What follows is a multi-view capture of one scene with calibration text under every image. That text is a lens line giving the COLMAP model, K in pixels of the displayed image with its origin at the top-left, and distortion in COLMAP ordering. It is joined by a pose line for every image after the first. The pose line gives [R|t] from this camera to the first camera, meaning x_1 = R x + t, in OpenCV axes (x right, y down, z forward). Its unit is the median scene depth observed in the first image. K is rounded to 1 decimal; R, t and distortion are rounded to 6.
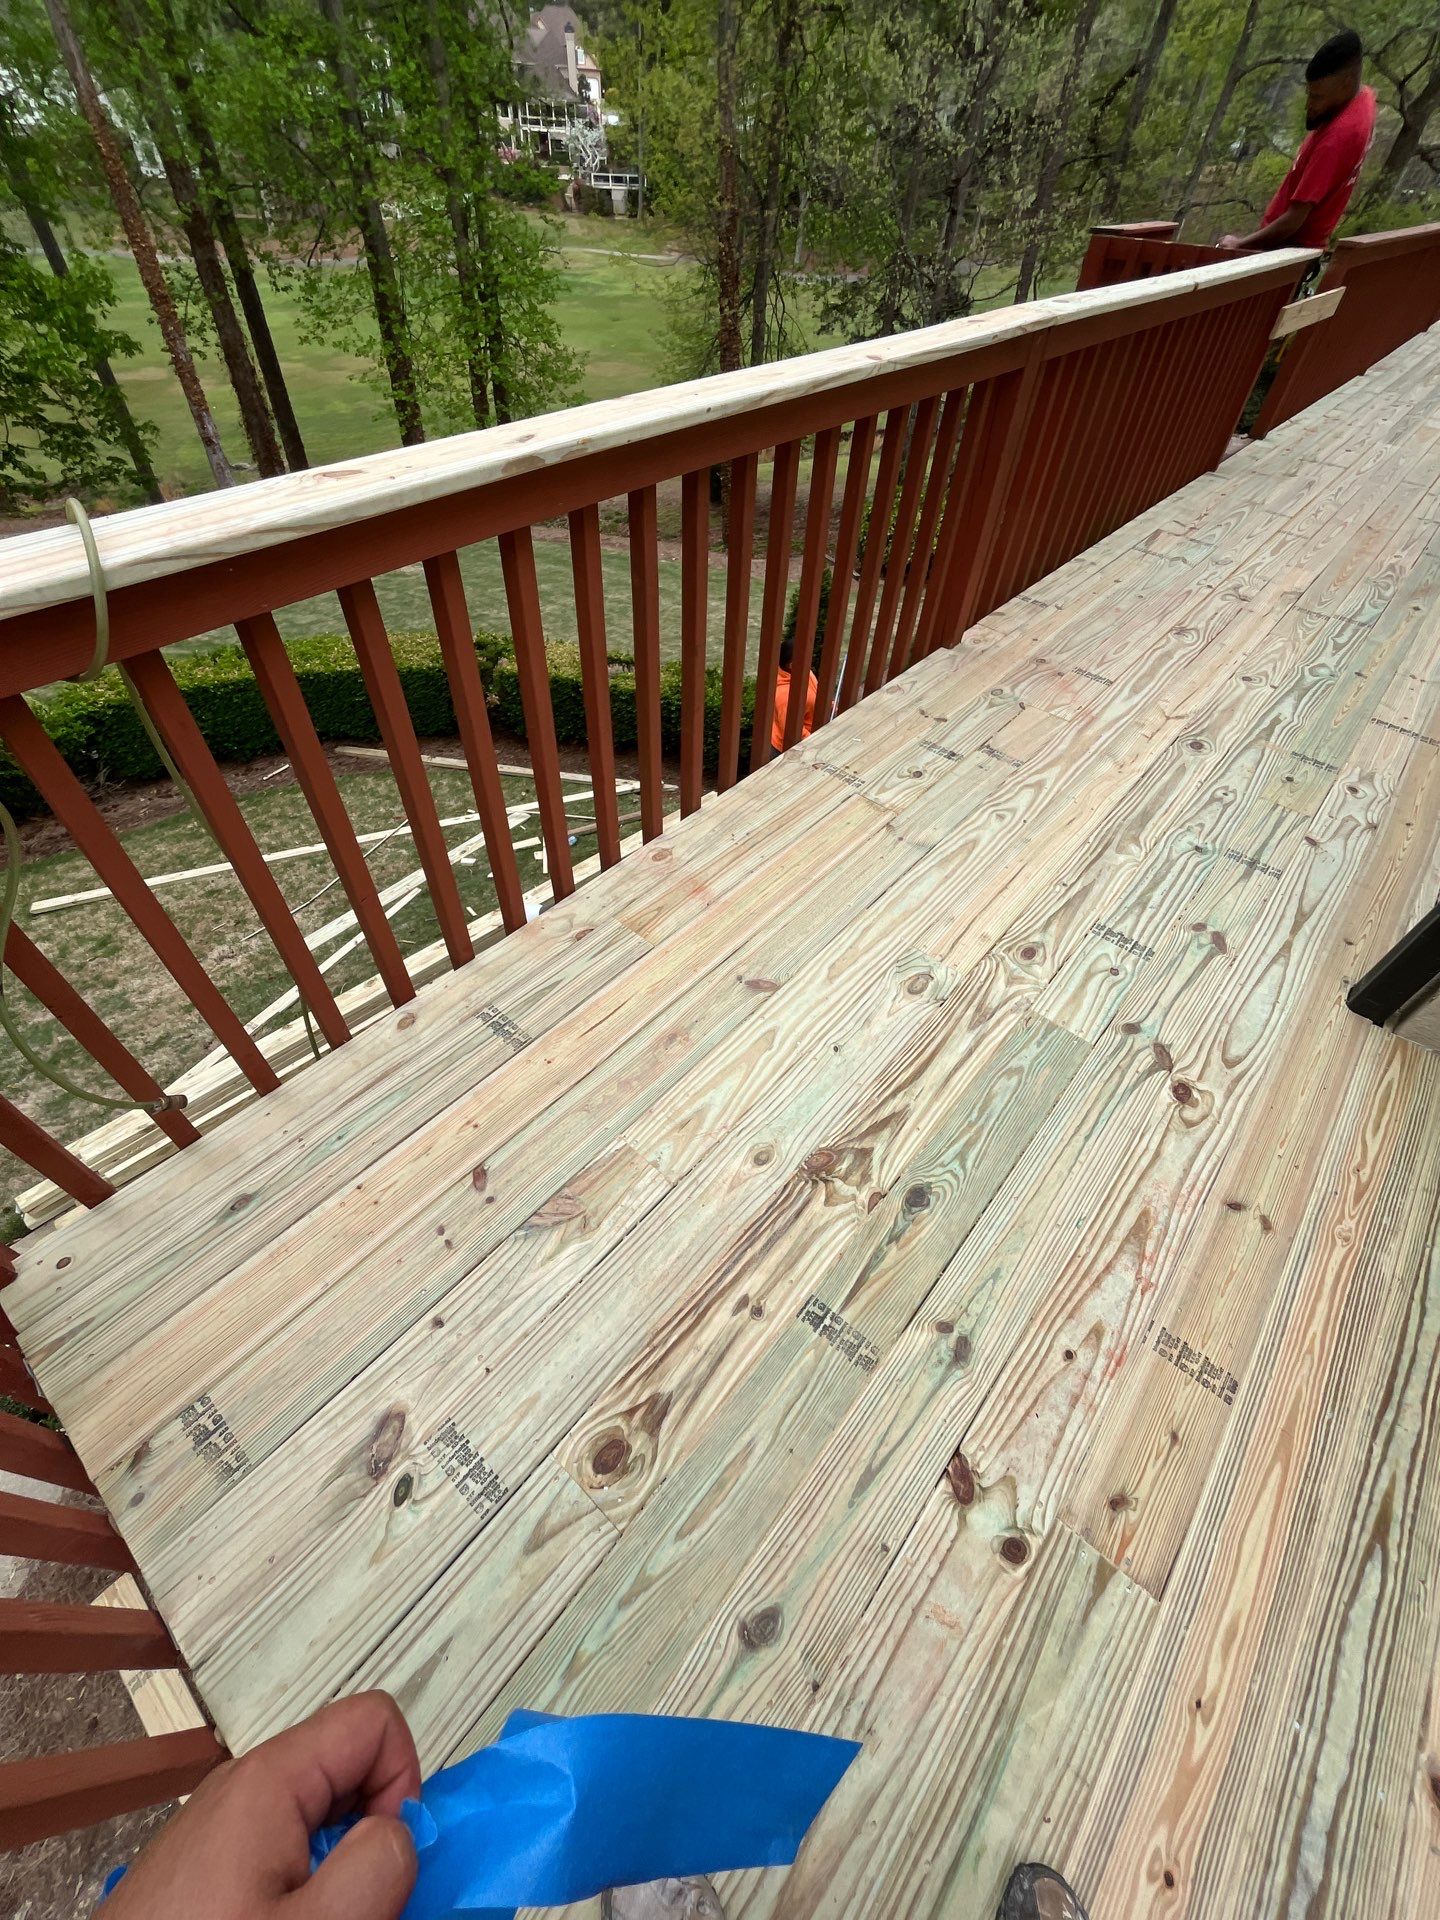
lens RADIAL K [[768.3, 0, 720.0], [0, 768.3, 960.0], [0, 0, 1]] dist [-0.002431, -0.000093]
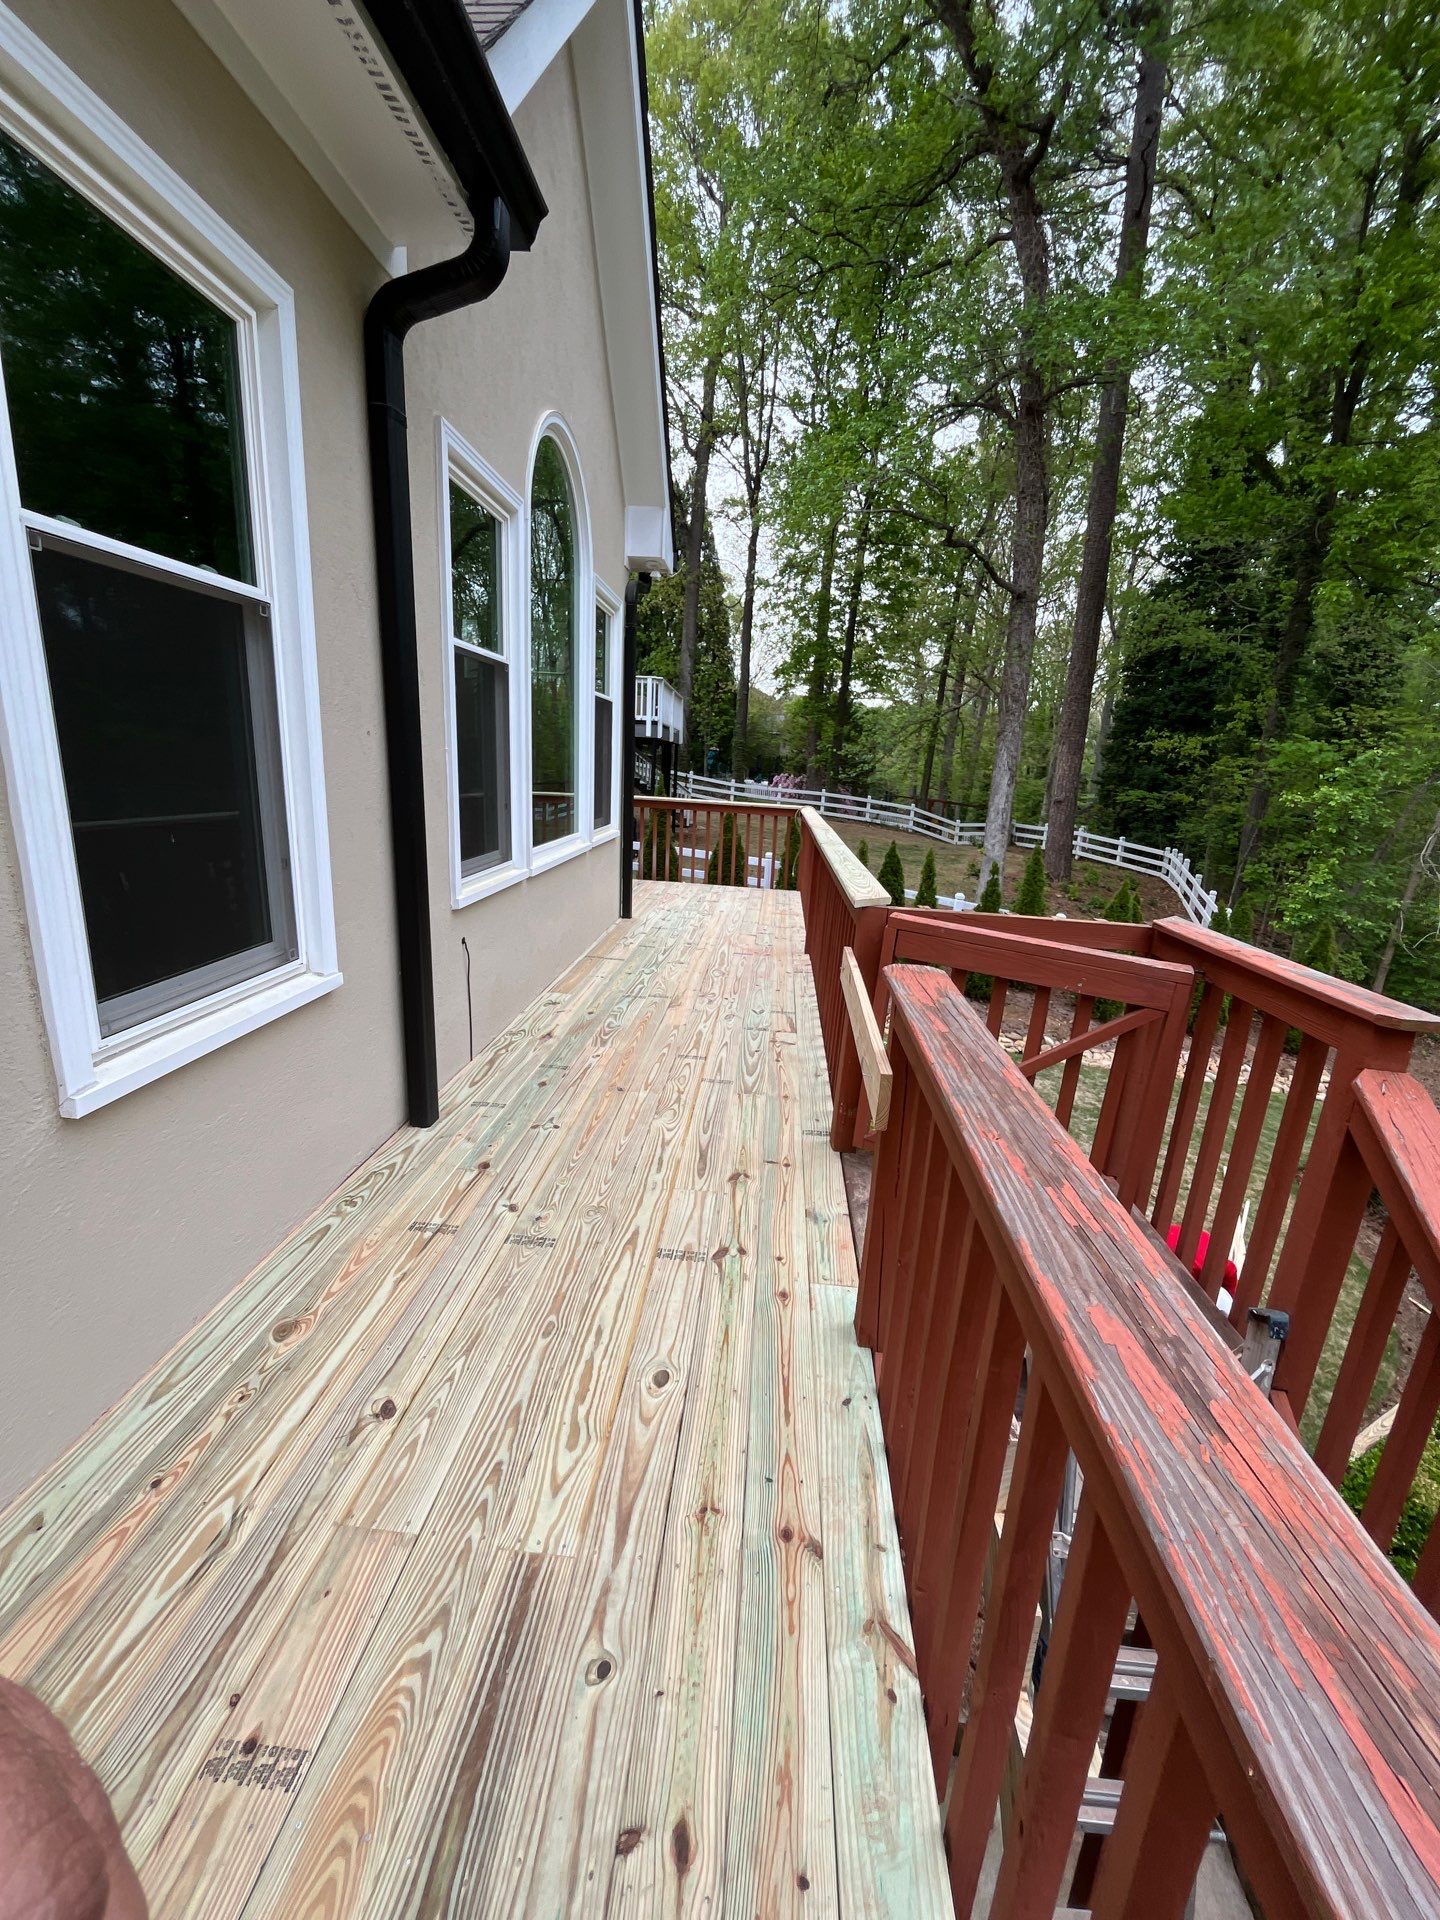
lens RADIAL K [[768.3, 0, 720.0], [0, 768.3, 960.0], [0, 0, 1]] dist [-0.002431, -0.000093]
pose [[-0.799702, 0.062537, -0.597131, 1.857787], [-0.501931, 0.476111, 0.722069, -1.916862], [0.329457, 0.877159, -0.349358, 1.786162]]
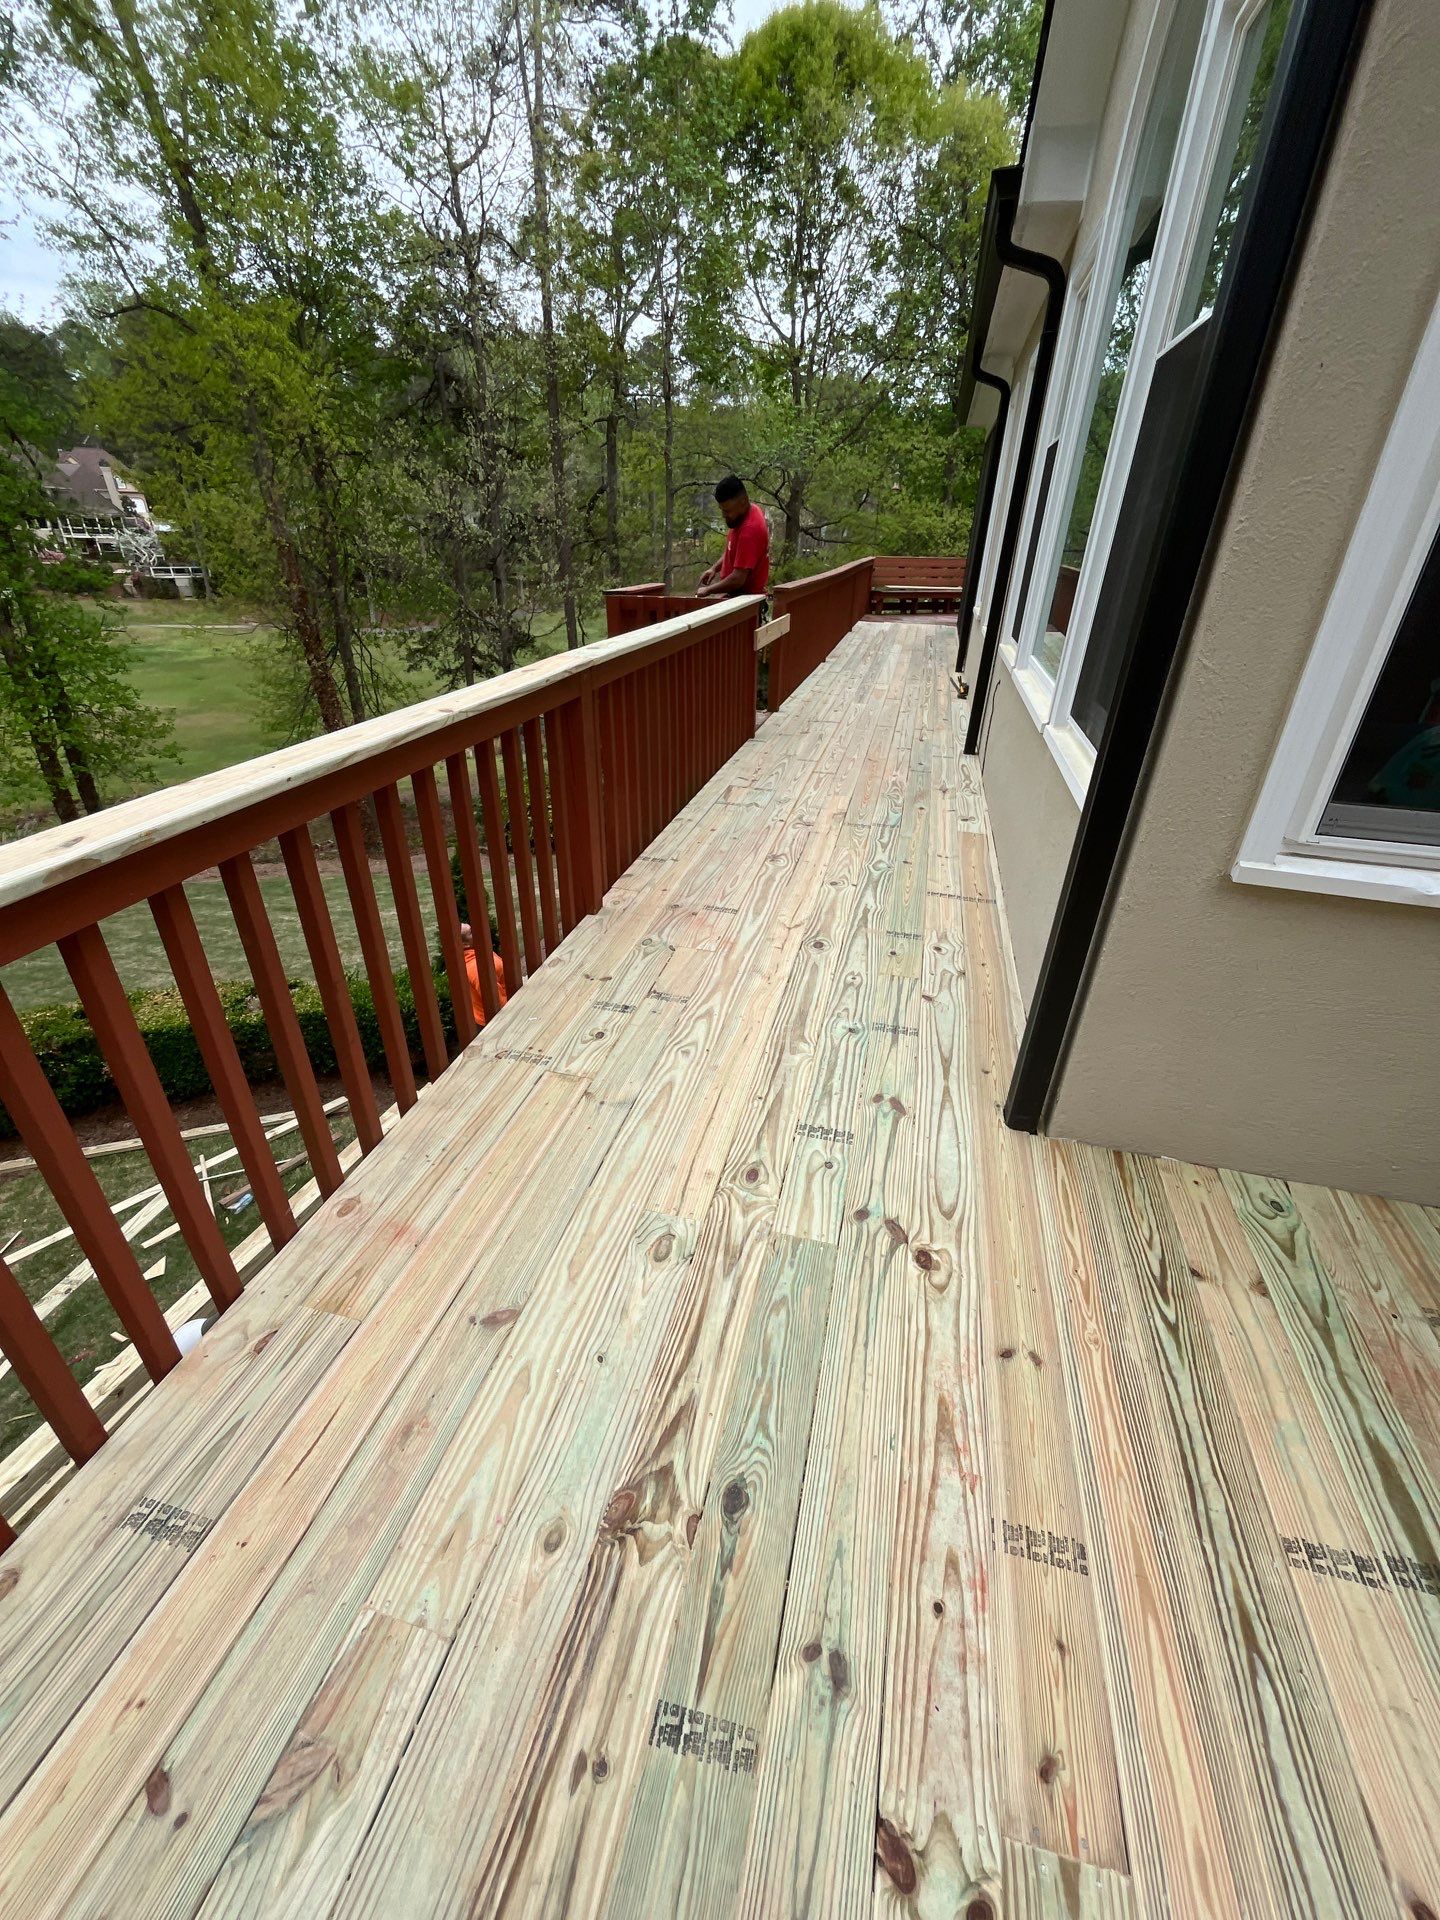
lens RADIAL K [[768.3, 0, 720.0], [0, 768.3, 960.0], [0, 0, 1]] dist [-0.002431, -0.000093]
pose [[0.892852, -0.240158, 0.380972, 0.029389], [0.344607, 0.908951, -0.234638, -0.032129], [-0.289934, 0.340783, 0.894318, -0.003944]]
